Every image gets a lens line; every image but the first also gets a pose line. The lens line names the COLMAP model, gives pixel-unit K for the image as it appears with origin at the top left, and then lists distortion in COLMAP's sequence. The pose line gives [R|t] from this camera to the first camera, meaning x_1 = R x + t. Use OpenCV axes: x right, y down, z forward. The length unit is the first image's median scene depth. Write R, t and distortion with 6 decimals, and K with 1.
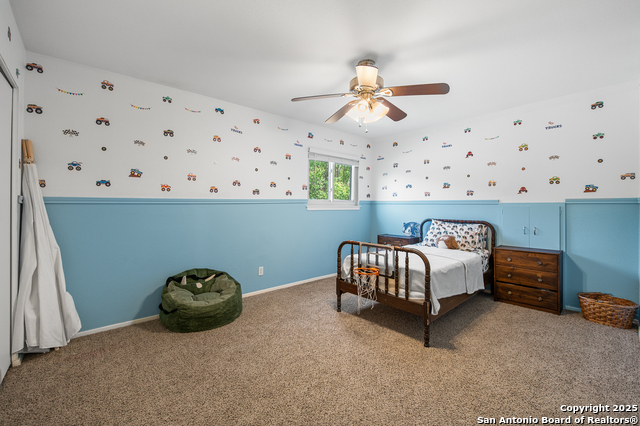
lens RADIAL K [[268.4, 0, 319.1], [0, 268.4, 210.8], [0, 0, 1]] dist [-0.008774, -0.000463]
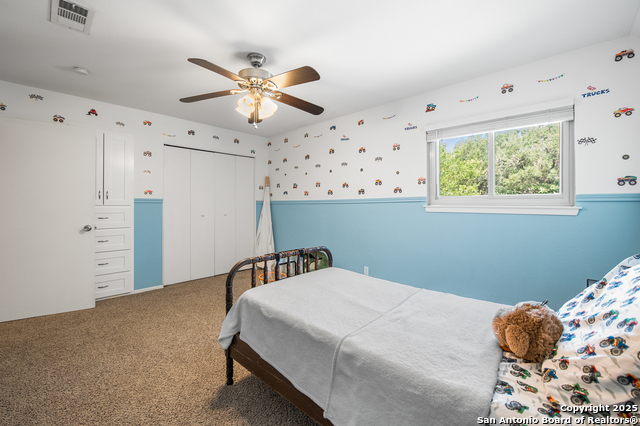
lens RADIAL K [[268.4, 0, 320.1], [0, 268.4, 210.7], [0, 0, 1]] dist [-0.008774, -0.000463]
pose [[0.090818, 0.025592, -0.995539, 0.775865], [-0.017584, 0.999555, 0.024091, -0.020005], [0.995712, 0.015318, 0.091228, 0.755975]]
